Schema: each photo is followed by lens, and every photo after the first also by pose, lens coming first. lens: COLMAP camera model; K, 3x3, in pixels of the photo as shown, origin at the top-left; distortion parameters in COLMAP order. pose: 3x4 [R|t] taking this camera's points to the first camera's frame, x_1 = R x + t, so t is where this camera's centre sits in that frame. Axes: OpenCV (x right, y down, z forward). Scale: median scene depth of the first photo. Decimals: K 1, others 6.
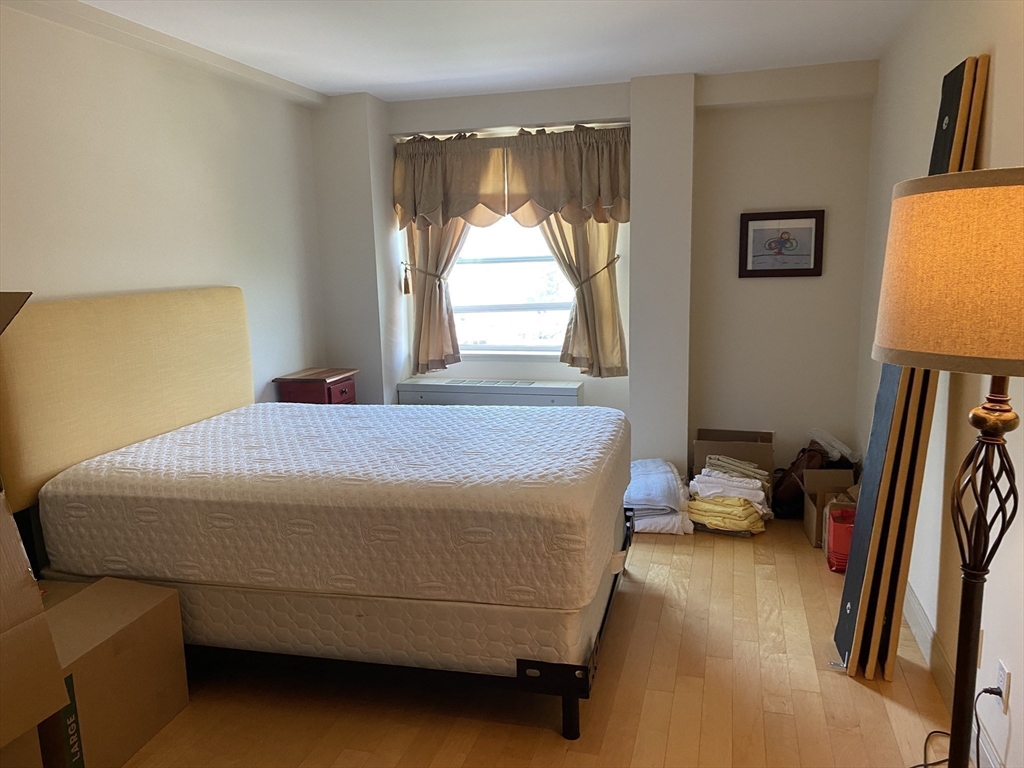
lens RADIAL K [[780.5, 0, 511.7], [0, 780.5, 390.2], [0, 0, 1]] dist [-0.004818, -0.049222]
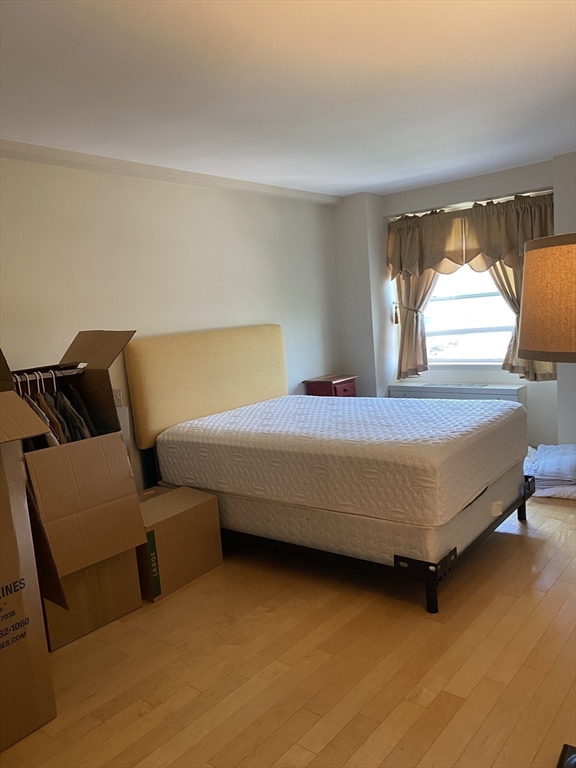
lens RADIAL K [[585.4, 0, 285.5], [0, 585.4, 388.0], [0, 0, 1]] dist [-0.004818, -0.049222]
pose [[0.904647, 0.007885, -0.426089, 0.177528], [-0.014226, 0.999830, -0.011701, 0.014988], [0.425924, 0.016647, 0.904606, -0.094250]]
